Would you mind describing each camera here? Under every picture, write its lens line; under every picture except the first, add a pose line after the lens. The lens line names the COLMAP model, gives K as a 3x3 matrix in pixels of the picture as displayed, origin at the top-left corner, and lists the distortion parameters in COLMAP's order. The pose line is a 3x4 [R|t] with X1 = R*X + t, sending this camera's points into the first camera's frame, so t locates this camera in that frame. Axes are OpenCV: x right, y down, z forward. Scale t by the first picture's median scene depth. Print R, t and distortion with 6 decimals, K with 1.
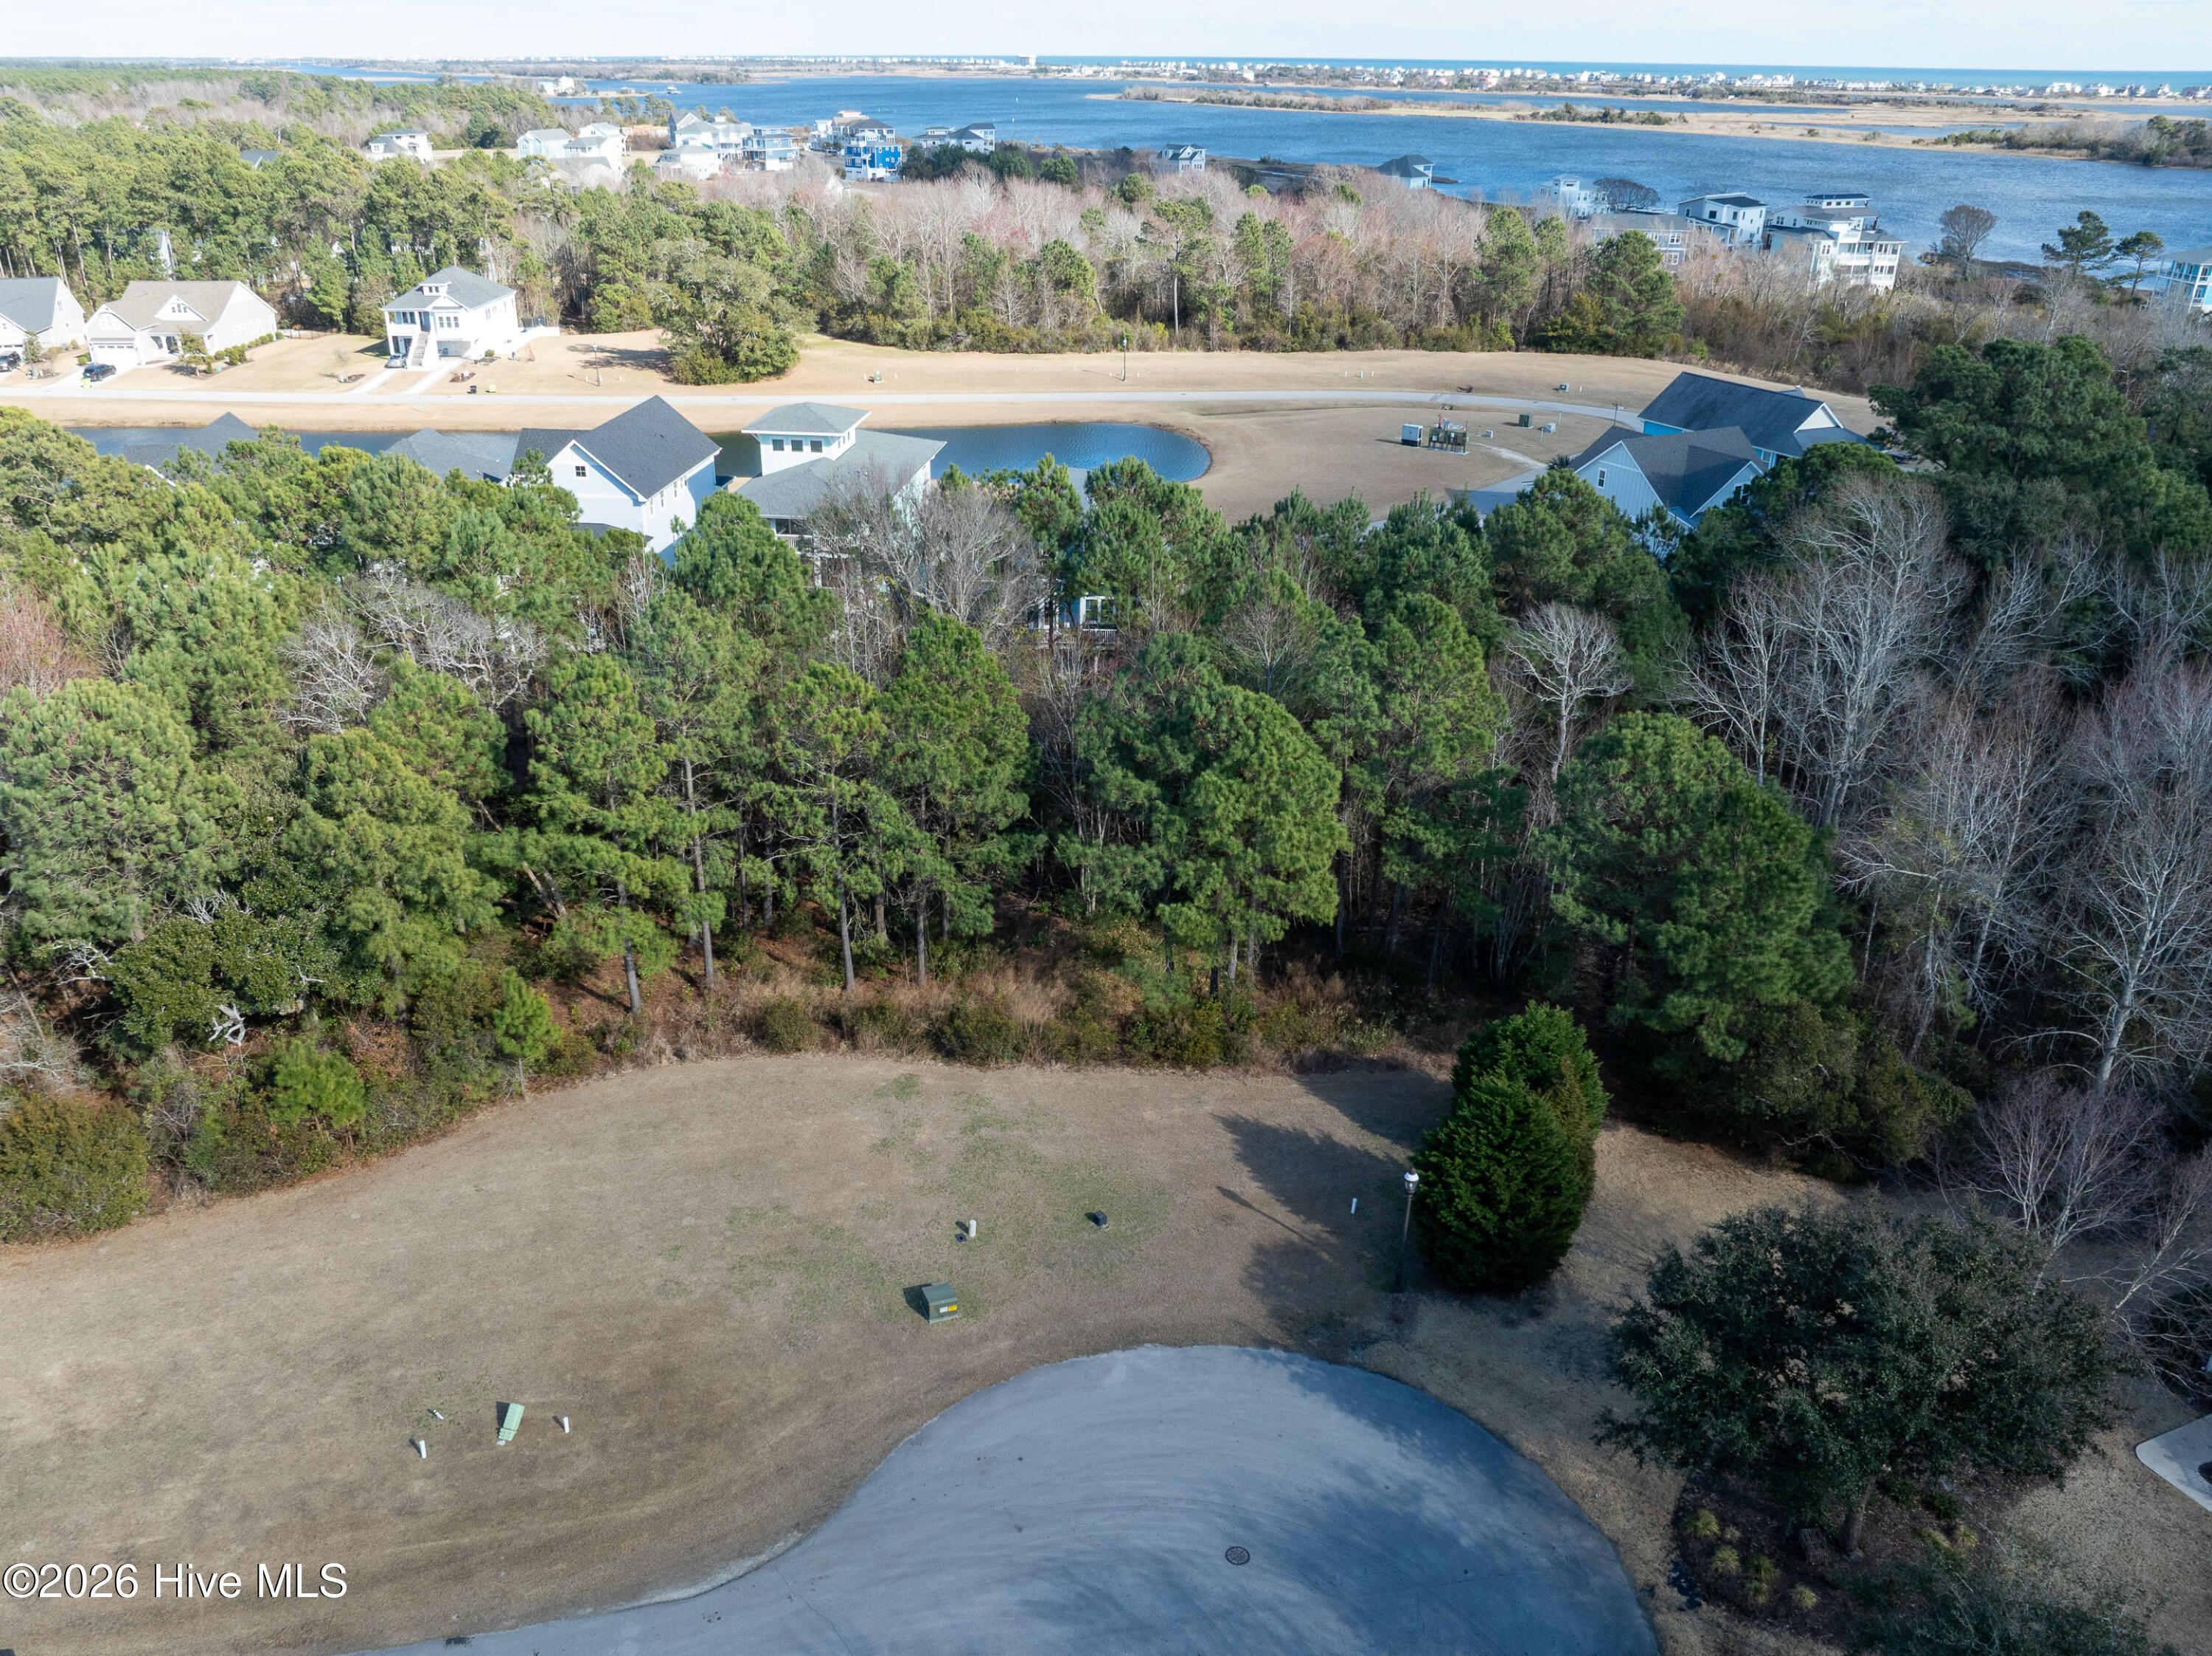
lens RADIAL K [[1719.1, 0, 1057.9], [0, 1719.1, 922.3], [0, 0, 1]] dist [-0.035806, -0.013218]
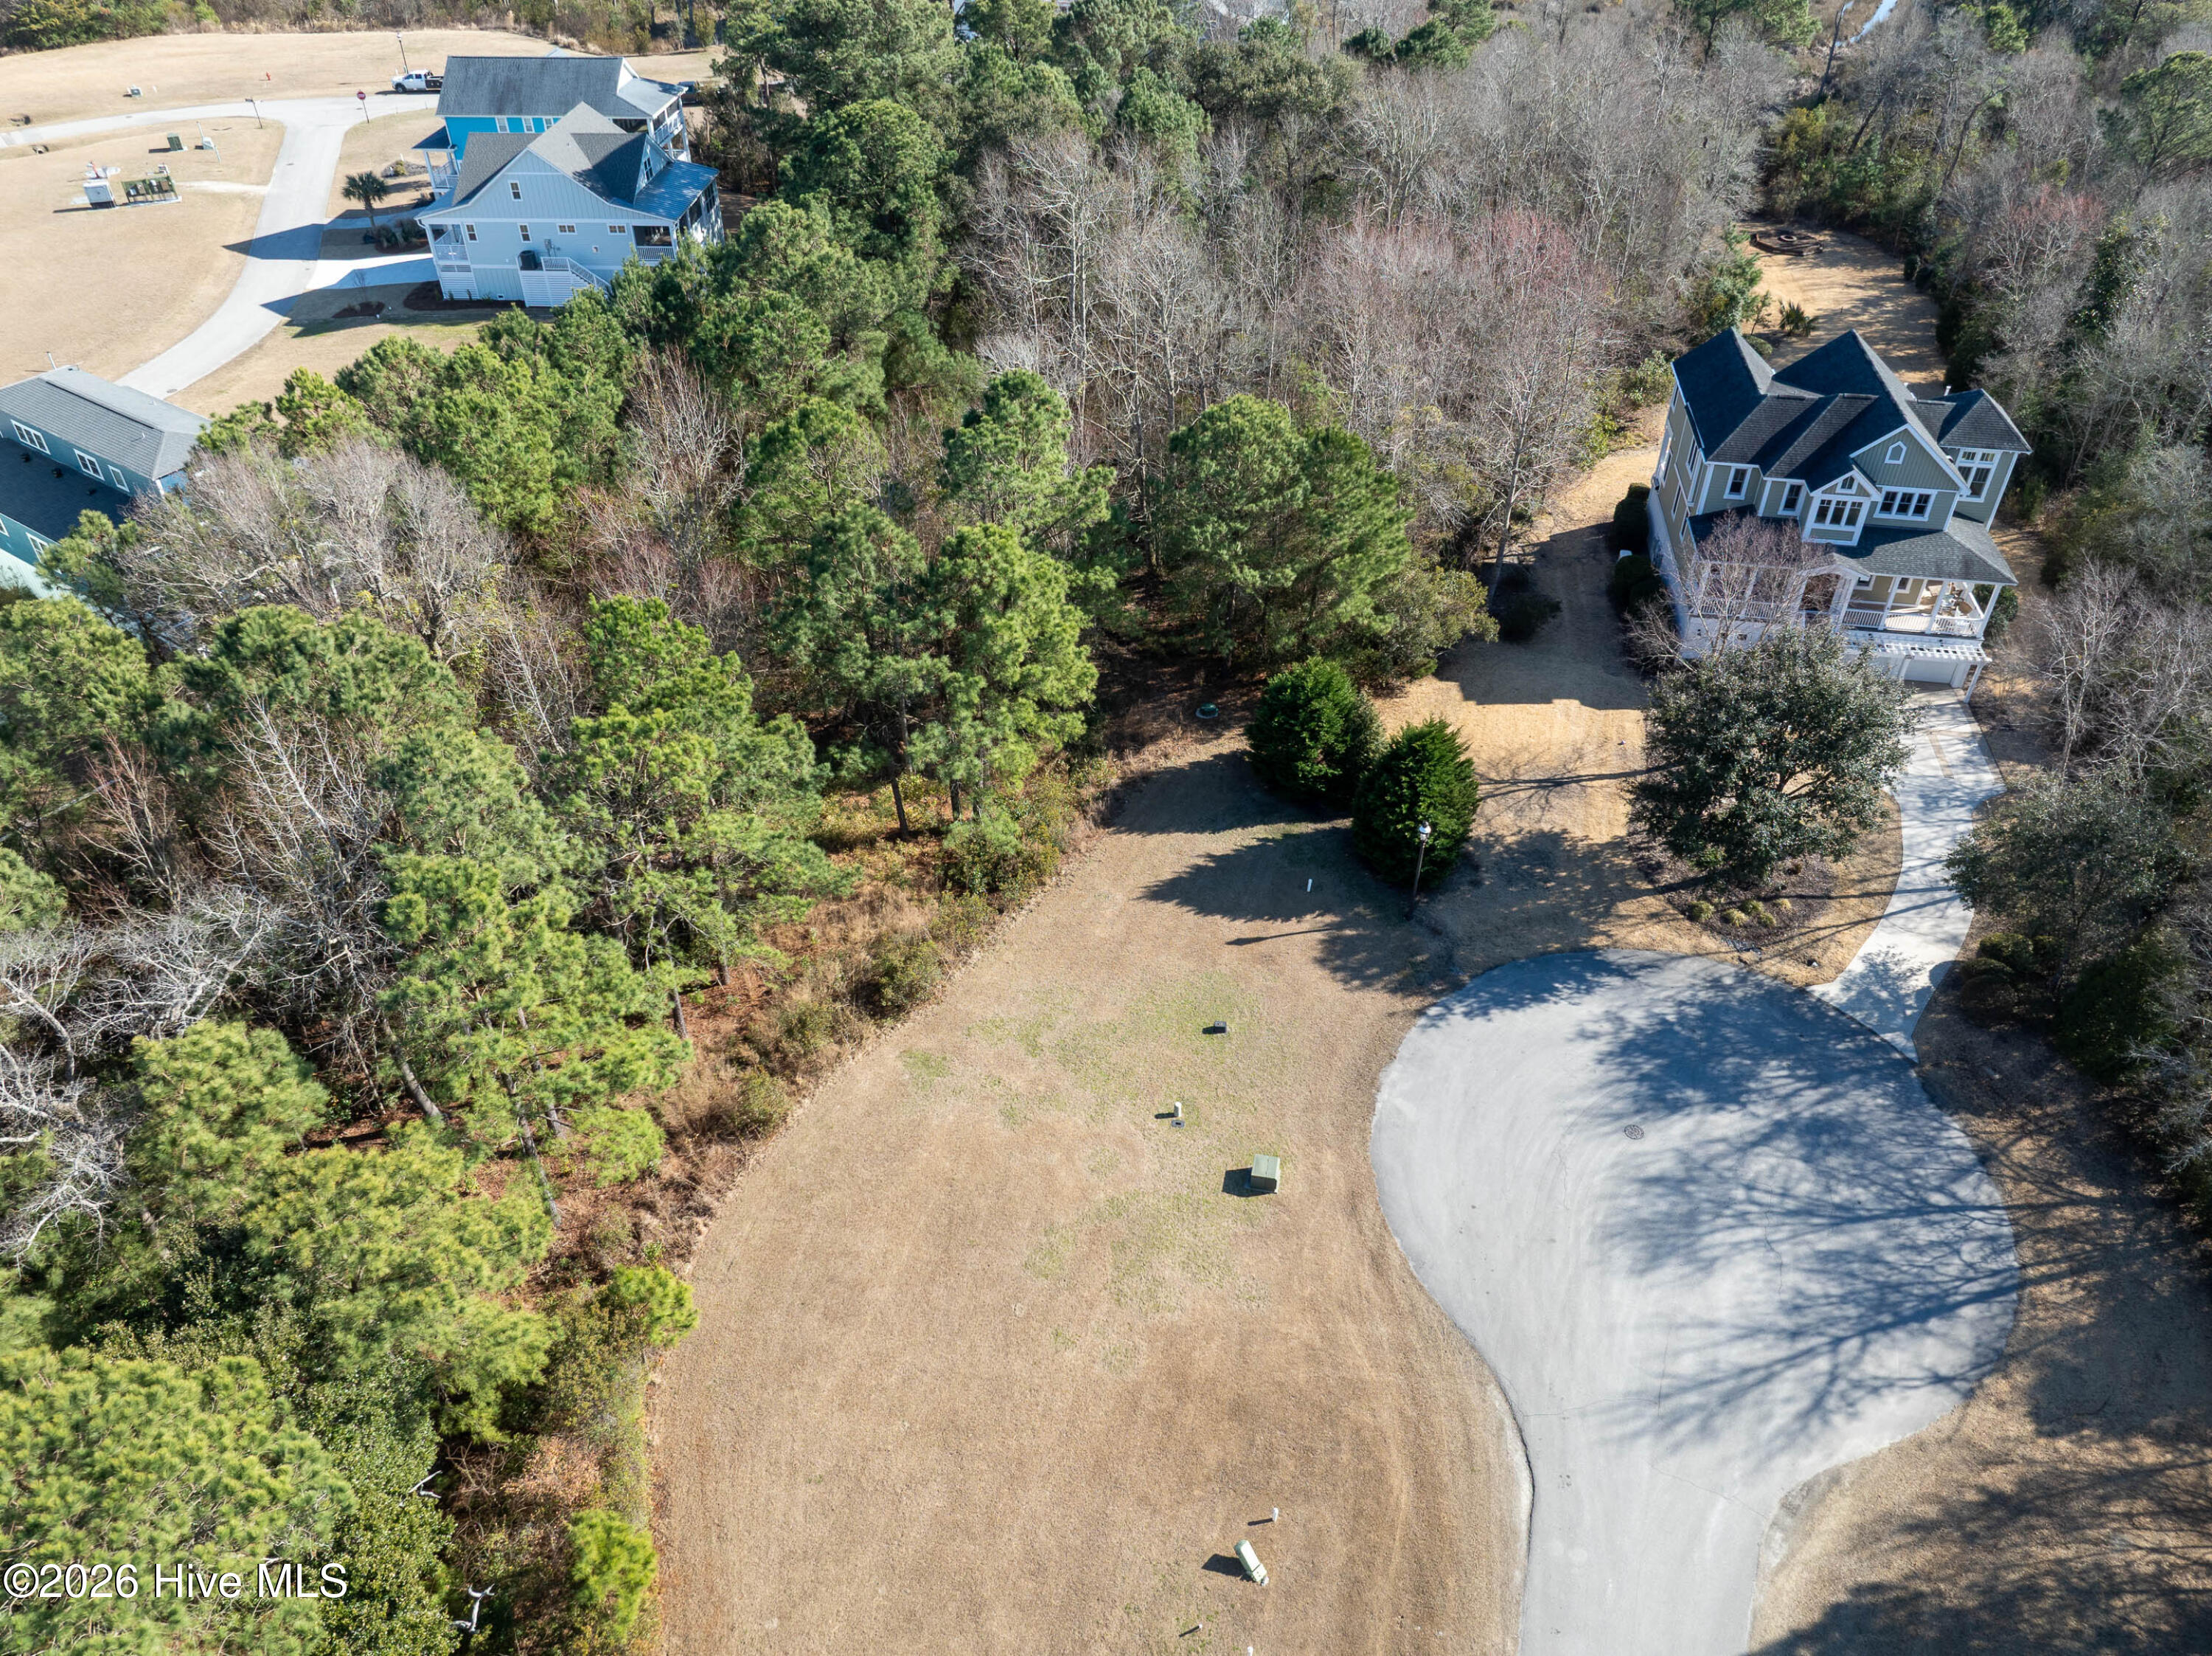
lens RADIAL K [[1560.3, 0, 1106.1], [0, 1560.3, 820.9], [0, 0, 1]] dist [-0.040844, 0.011345]
pose [[0.528334, -0.537524, 0.657214, -0.515948], [0.389322, 0.841272, 0.375086, -0.291172], [-0.754514, 0.057697, 0.653743, 0.355784]]
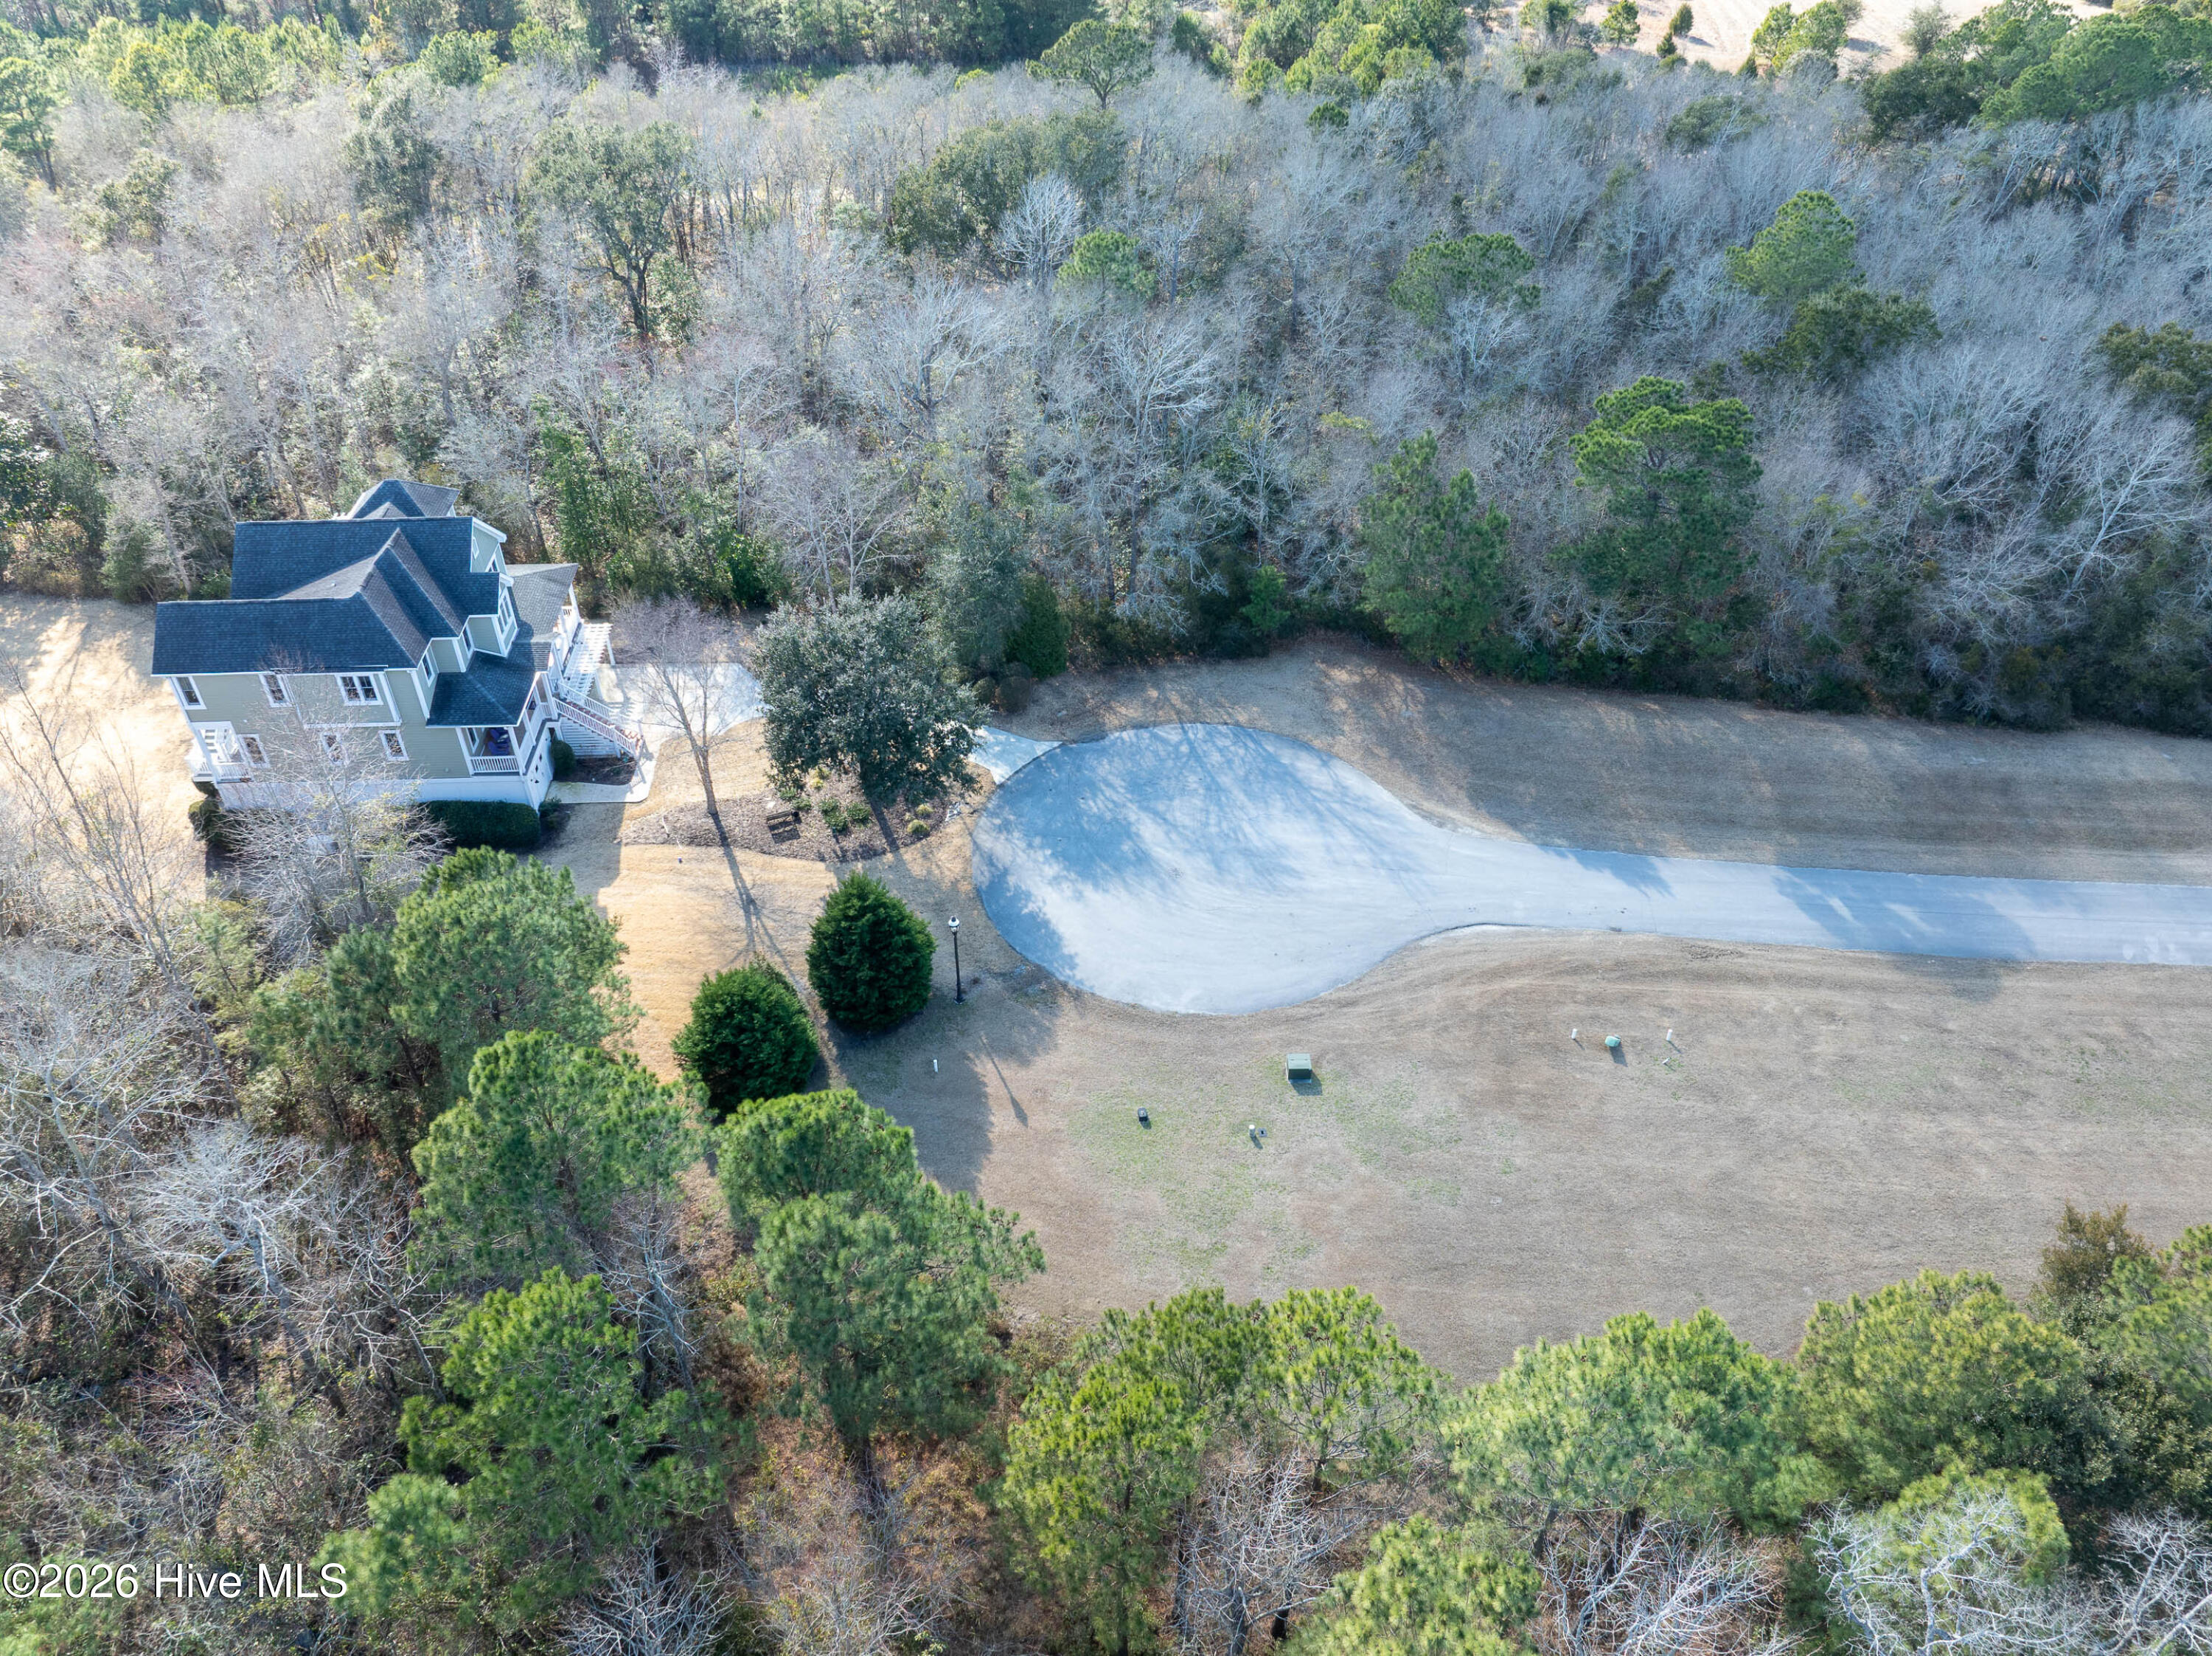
lens RADIAL K [[1560.3, 0, 1106.1], [0, 1560.3, 820.9], [0, 0, 1]] dist [-0.040844, 0.011345]
pose [[-0.938642, -0.233691, 0.253654, -0.153344], [0.141066, 0.410995, 0.900657, -0.763140], [-0.314726, 0.881176, -0.352811, 1.057506]]
